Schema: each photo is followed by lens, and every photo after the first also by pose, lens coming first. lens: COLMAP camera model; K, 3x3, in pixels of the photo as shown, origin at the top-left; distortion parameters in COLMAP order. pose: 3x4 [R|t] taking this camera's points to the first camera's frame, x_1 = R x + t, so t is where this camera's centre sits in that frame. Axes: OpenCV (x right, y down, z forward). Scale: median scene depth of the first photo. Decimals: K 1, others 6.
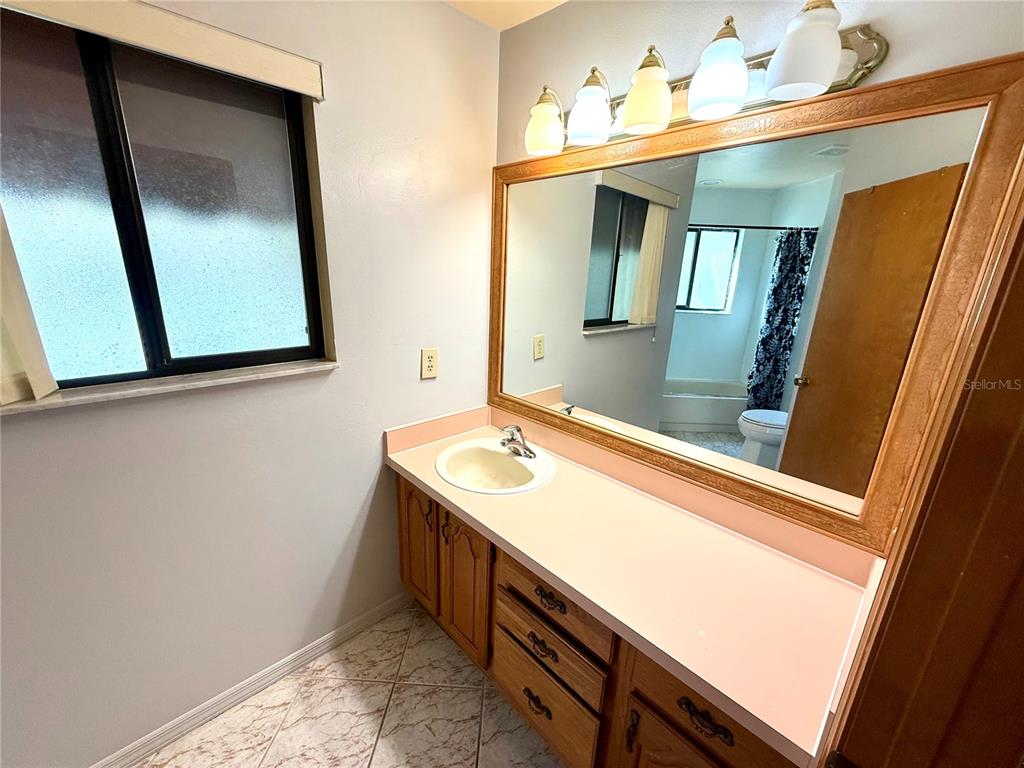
lens RADIAL K [[407.4, 0, 509.5], [0, 407.4, 384.8], [0, 0, 1]] dist [-0.001927, 0.000573]
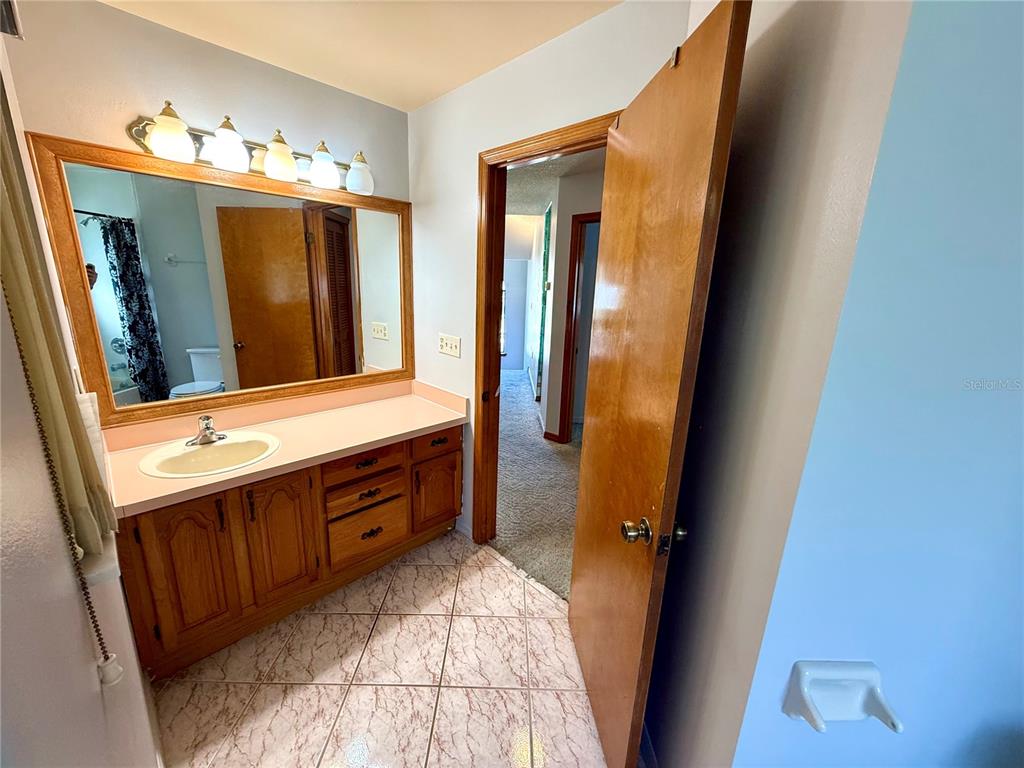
lens RADIAL K [[407.4, 0, 509.0], [0, 407.4, 384.2], [0, 0, 1]] dist [-0.001927, 0.000573]
pose [[-0.030584, -0.274840, 0.961003, -0.443891], [0.236872, 0.932072, 0.274105, -0.033486], [-0.971059, 0.236018, 0.036595, 0.084422]]
